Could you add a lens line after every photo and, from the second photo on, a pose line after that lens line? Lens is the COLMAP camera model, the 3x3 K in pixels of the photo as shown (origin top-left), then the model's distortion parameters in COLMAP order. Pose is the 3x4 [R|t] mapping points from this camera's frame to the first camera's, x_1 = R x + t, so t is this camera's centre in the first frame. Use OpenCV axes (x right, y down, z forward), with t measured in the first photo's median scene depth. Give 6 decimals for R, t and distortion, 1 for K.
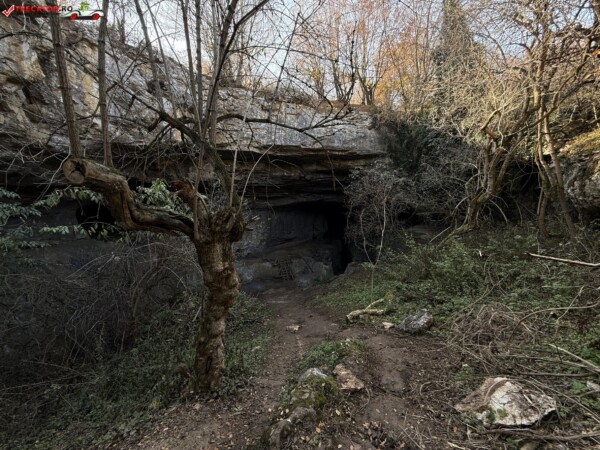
lens RADIAL K [[237.0, 0, 298.1], [0, 237.0, 226.7], [0, 0, 1]] dist [0.003733, -0.000265]
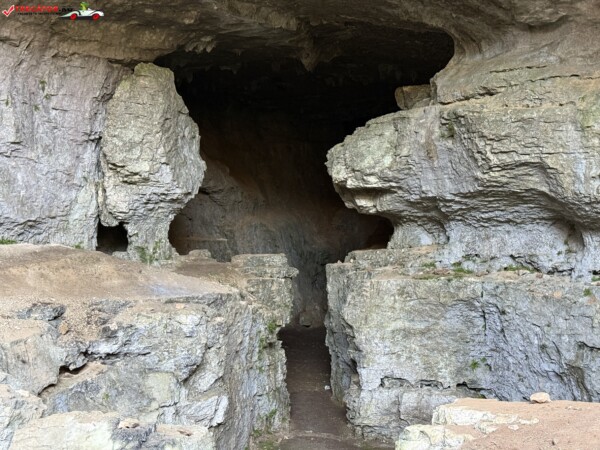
lens RADIAL K [[831.5, 0, 290.2], [0, 831.5, 230.9], [0, 0, 1]] dist [0.174743, 0.000000]
pose [[0.979998, 0.002073, 0.198995, 0.108887], [0.005239, 0.999330, -0.036210, 0.092725], [-0.198936, 0.036528, 0.979331, 0.679467]]
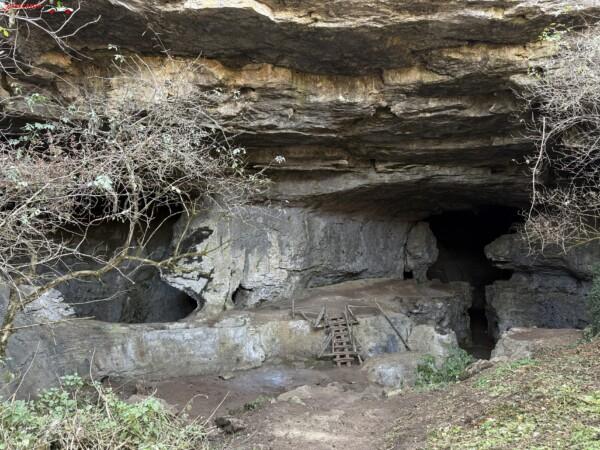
lens RADIAL K [[418.4, 0, 299.6], [0, 418.4, 225.7], [0, 0, 1]] dist [0.077238, -0.080484]
pose [[0.985832, -0.000919, -0.167731, -0.001438], [-0.015859, 0.994995, -0.098663, 0.053069], [0.166982, 0.099925, 0.980883, 0.224209]]
